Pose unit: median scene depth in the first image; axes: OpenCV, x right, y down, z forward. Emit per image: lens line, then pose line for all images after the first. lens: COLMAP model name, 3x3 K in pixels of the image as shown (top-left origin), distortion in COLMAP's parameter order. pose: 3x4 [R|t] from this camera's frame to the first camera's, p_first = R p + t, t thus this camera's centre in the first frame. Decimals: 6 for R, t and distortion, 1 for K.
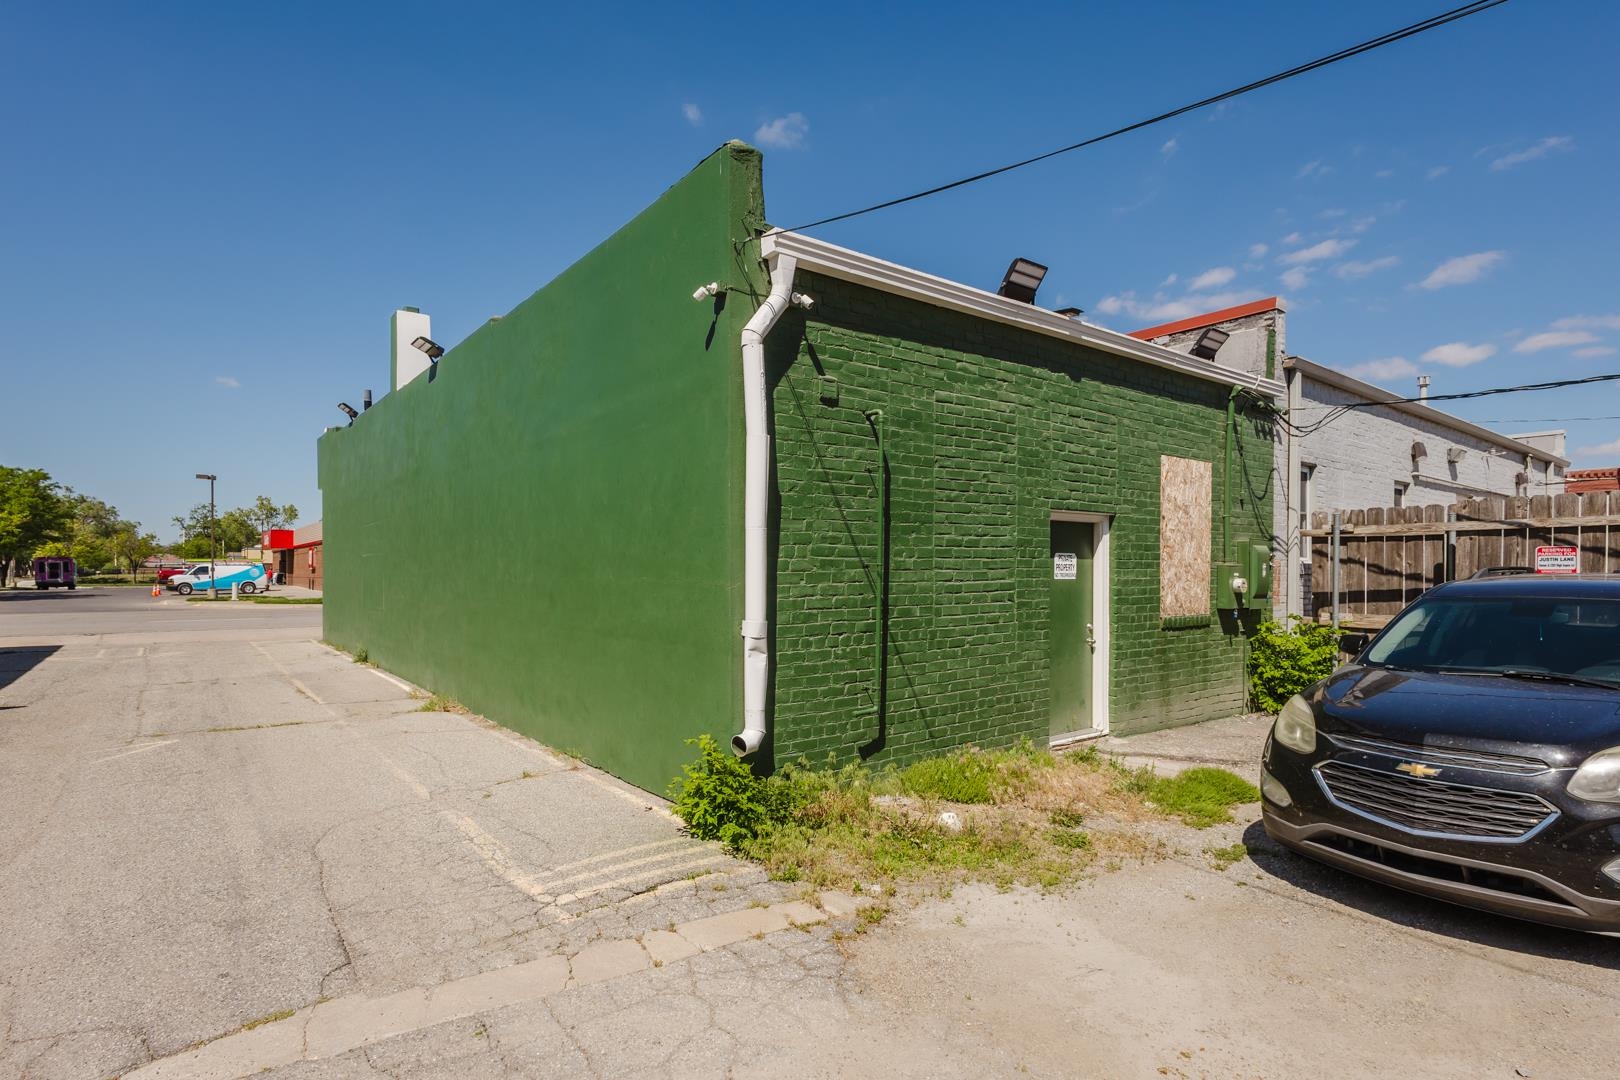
lens RADIAL K [[797.6, 0, 816.8], [0, 797.6, 567.7], [0, 0, 1]] dist [0.009853, 0.000046]
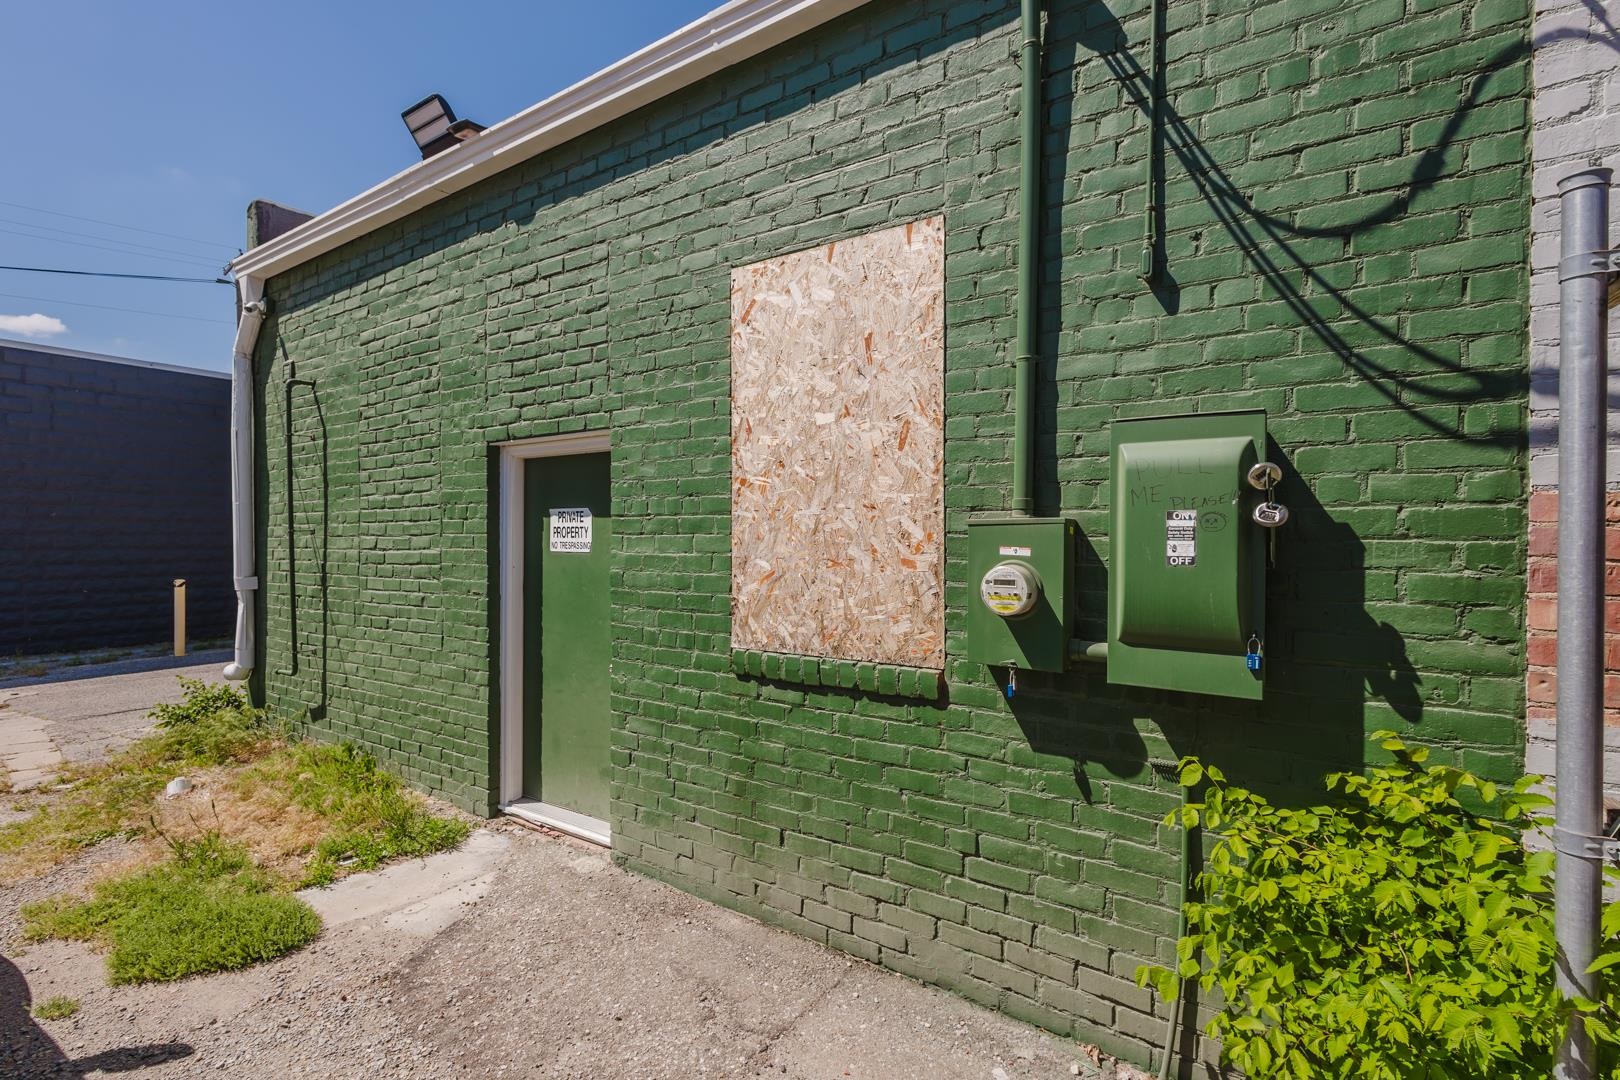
lens RADIAL K [[780.7, 0, 785.9], [0, 780.7, 535.8], [0, 0, 1]] dist [0.009870, 0.000032]
pose [[0.291743, -0.002336, -0.956494, 0.490799], [-0.000827, 0.999996, -0.002695, 0.001819], [0.956496, 0.001578, 0.291740, 0.526935]]
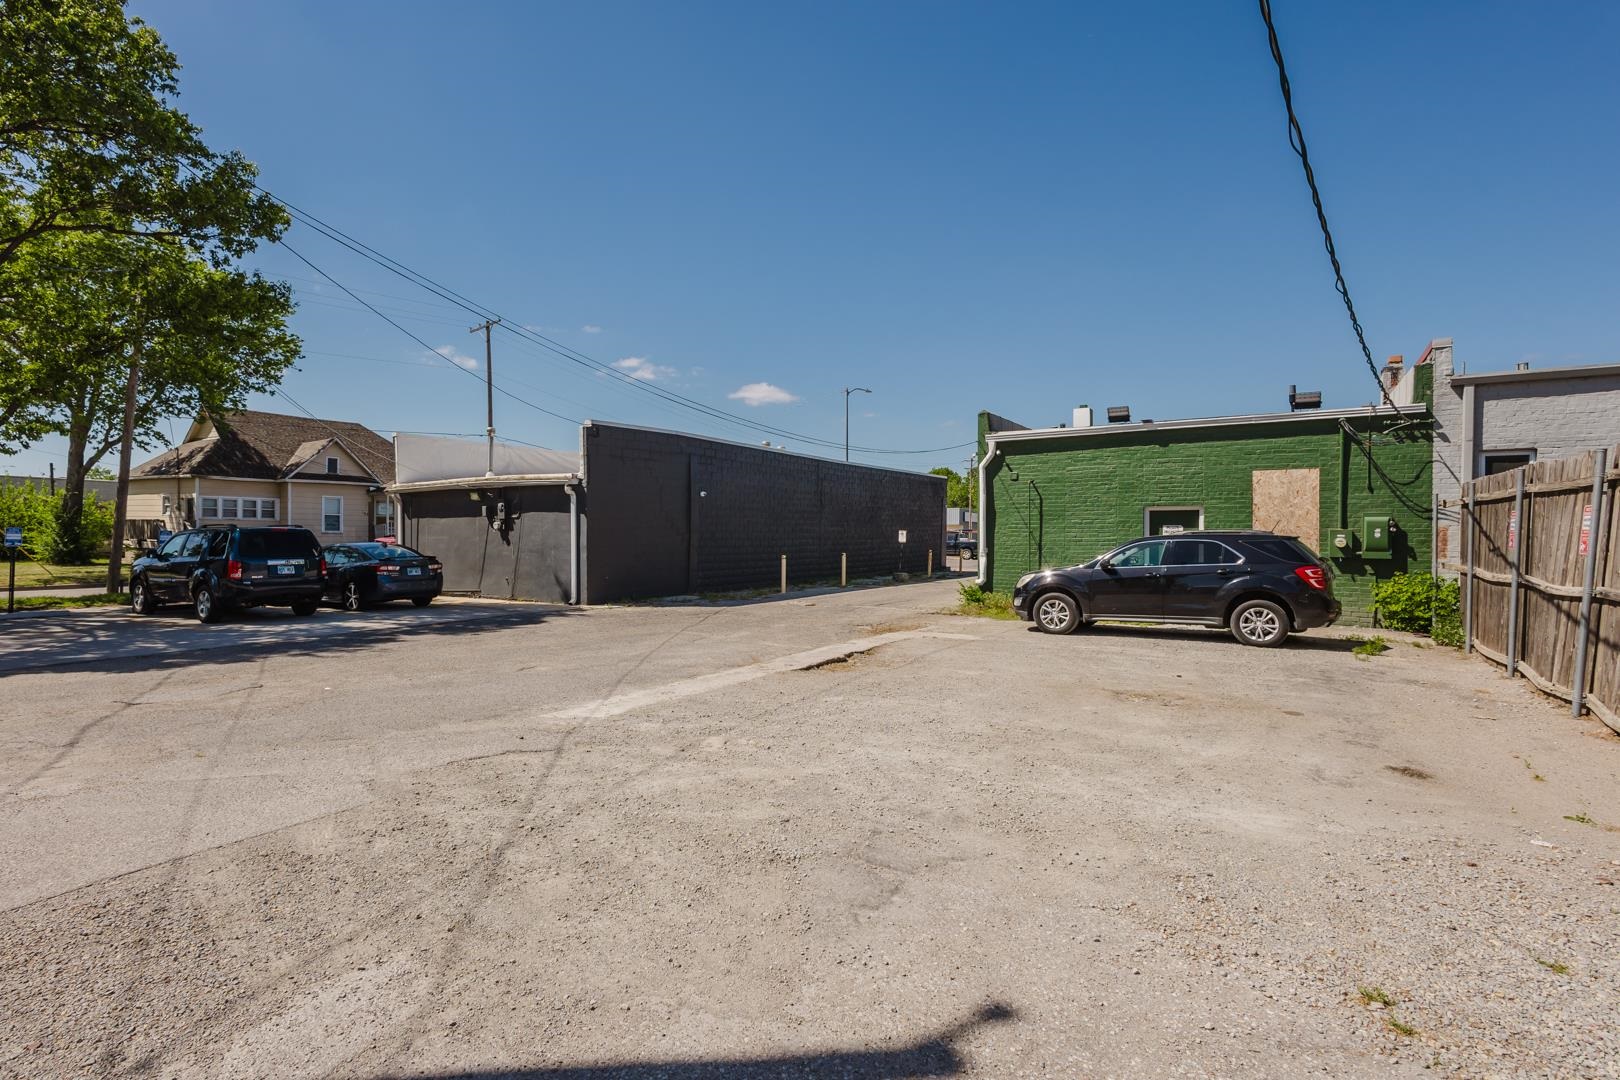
lens RADIAL K [[787.9, 0, 736.1], [0, 787.9, 535.2], [0, 0, 1]] dist [0.003609, 0.000110]
pose [[0.352904, -0.002479, -0.935656, 0.998657], [0.000037, 0.999997, -0.002635, 0.006904], [0.935659, 0.000896, 0.352903, -0.442508]]
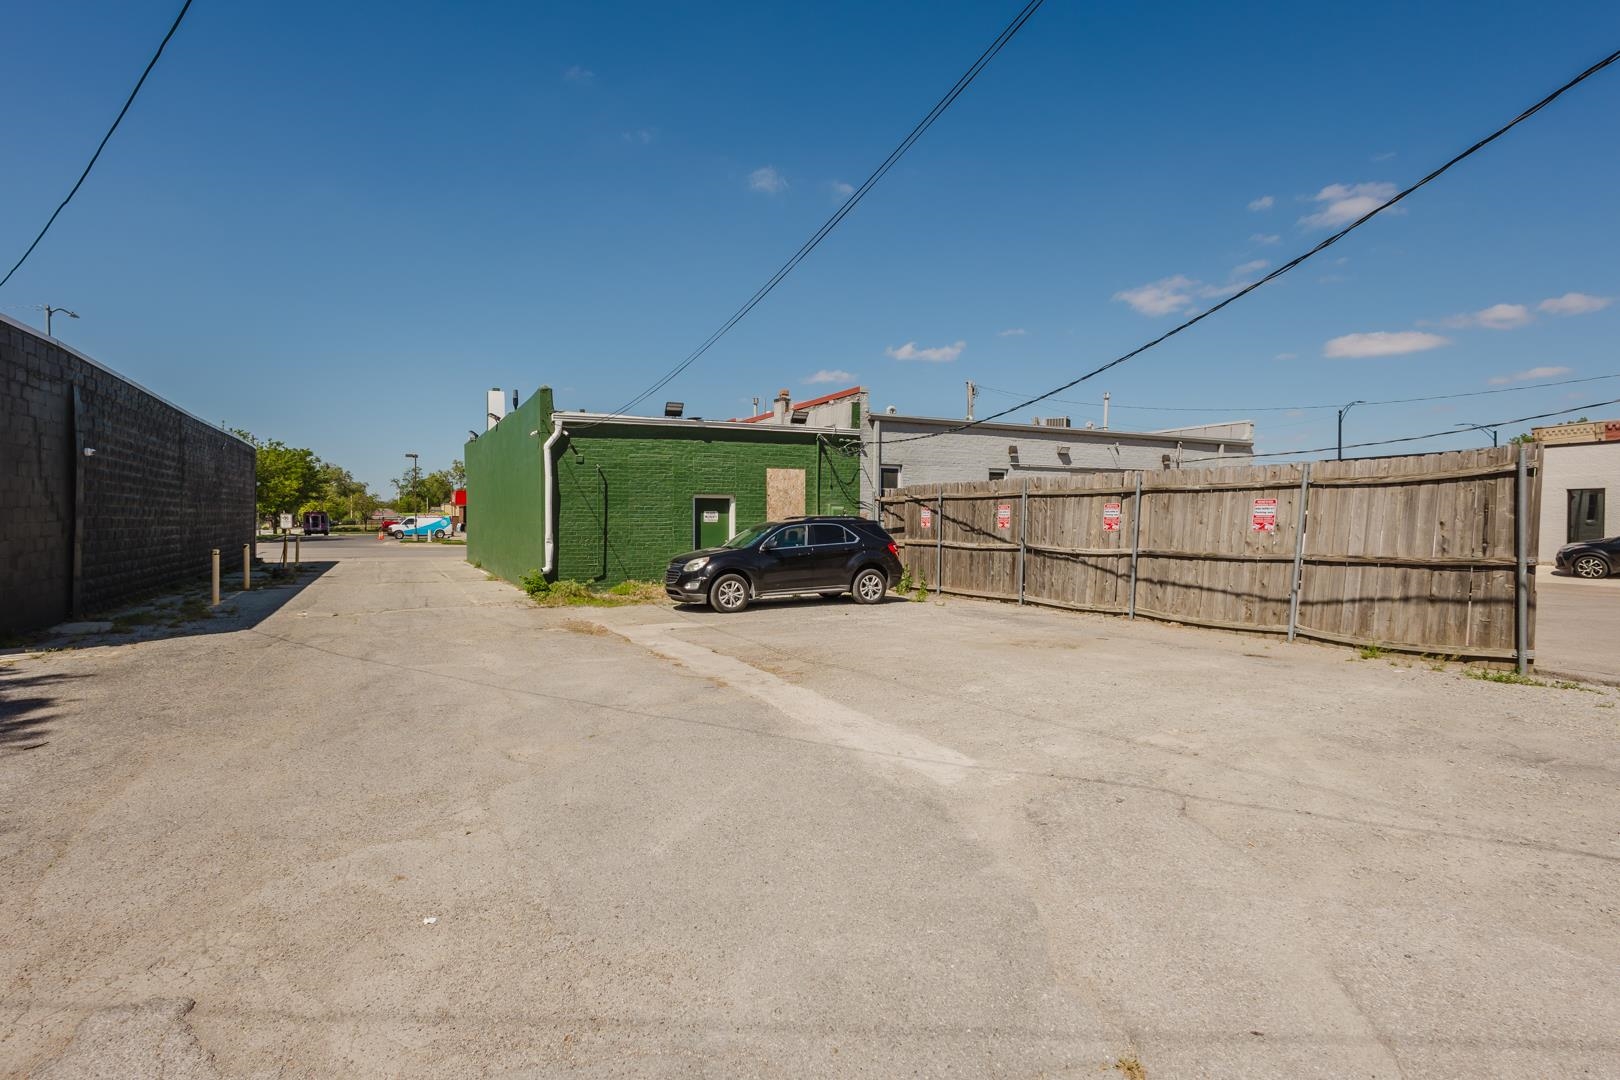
lens RADIAL K [[775.0, 0, 801.8], [0, 775.0, 520.6], [0, 0, 1]] dist [0.007906, -0.000103]
pose [[0.982037, -0.001664, -0.188680, 0.555781], [0.002075, 0.999996, 0.001977, 0.003476], [0.188676, -0.002333, 0.982037, -0.692651]]
